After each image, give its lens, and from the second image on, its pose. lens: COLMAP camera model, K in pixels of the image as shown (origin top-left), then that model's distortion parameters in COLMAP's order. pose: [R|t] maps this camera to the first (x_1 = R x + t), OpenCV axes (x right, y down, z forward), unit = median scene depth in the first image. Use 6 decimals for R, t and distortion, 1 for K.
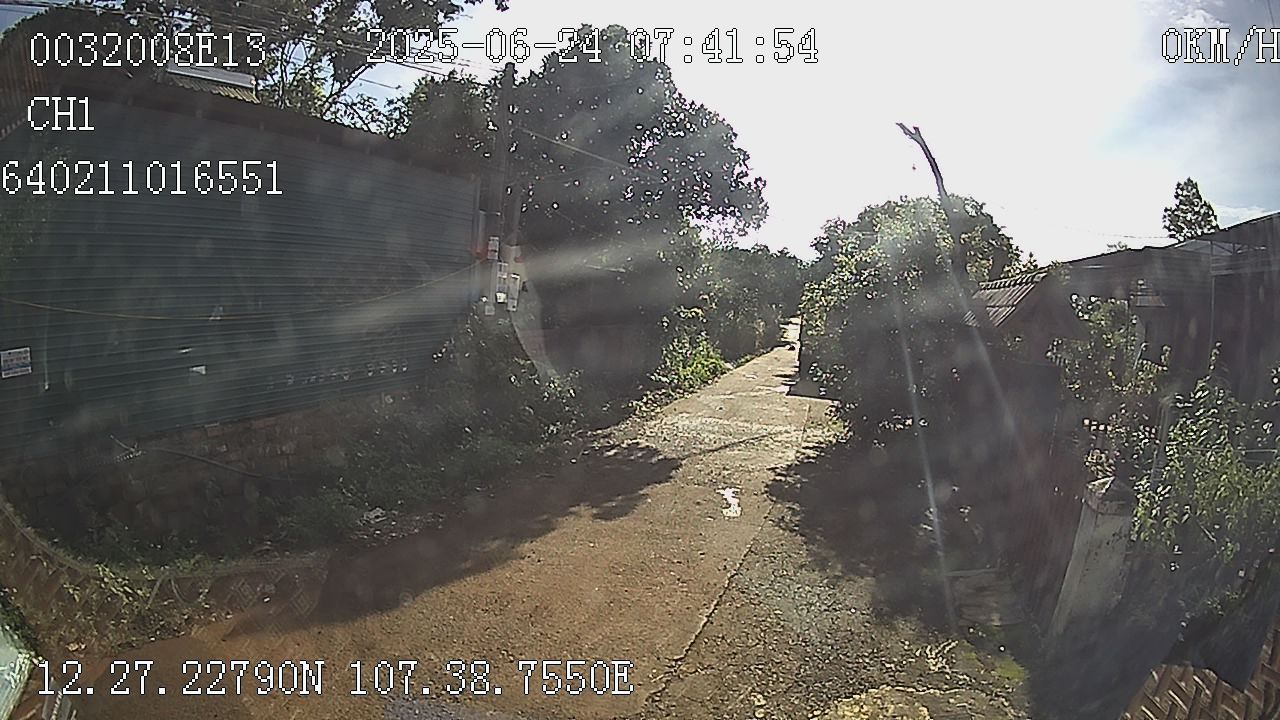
lens RADIAL K [[524.4, 0, 643.3], [0, 524.4, 348.2], [0, 0, 1]] dist [-0.000070, 0.000398]
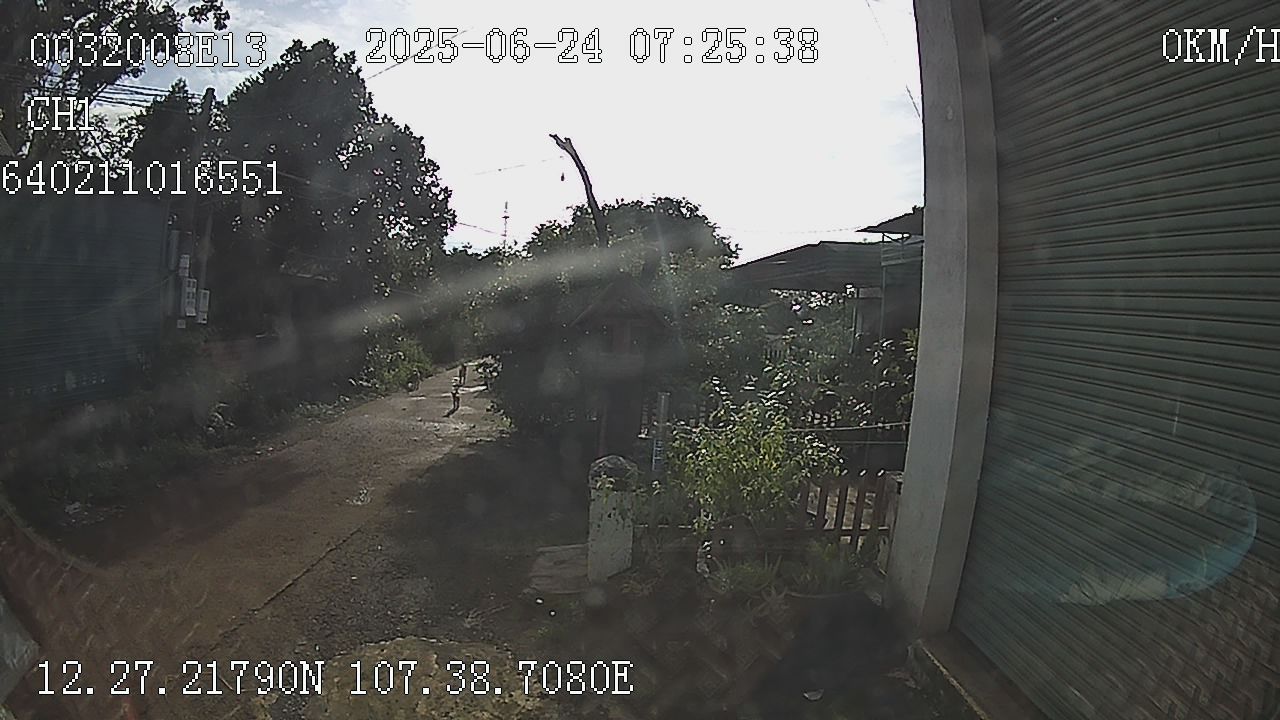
lens RADIAL K [[546.2, 0, 640.0], [0, 546.2, 360.0], [0, 0, 1]] dist [-0.002228, -0.000549]
pose [[0.999476, -0.012287, -0.029946, 0.568923], [0.013229, 0.999417, 0.031471, -0.009338], [0.029542, -0.031851, 0.999056, -0.080020]]
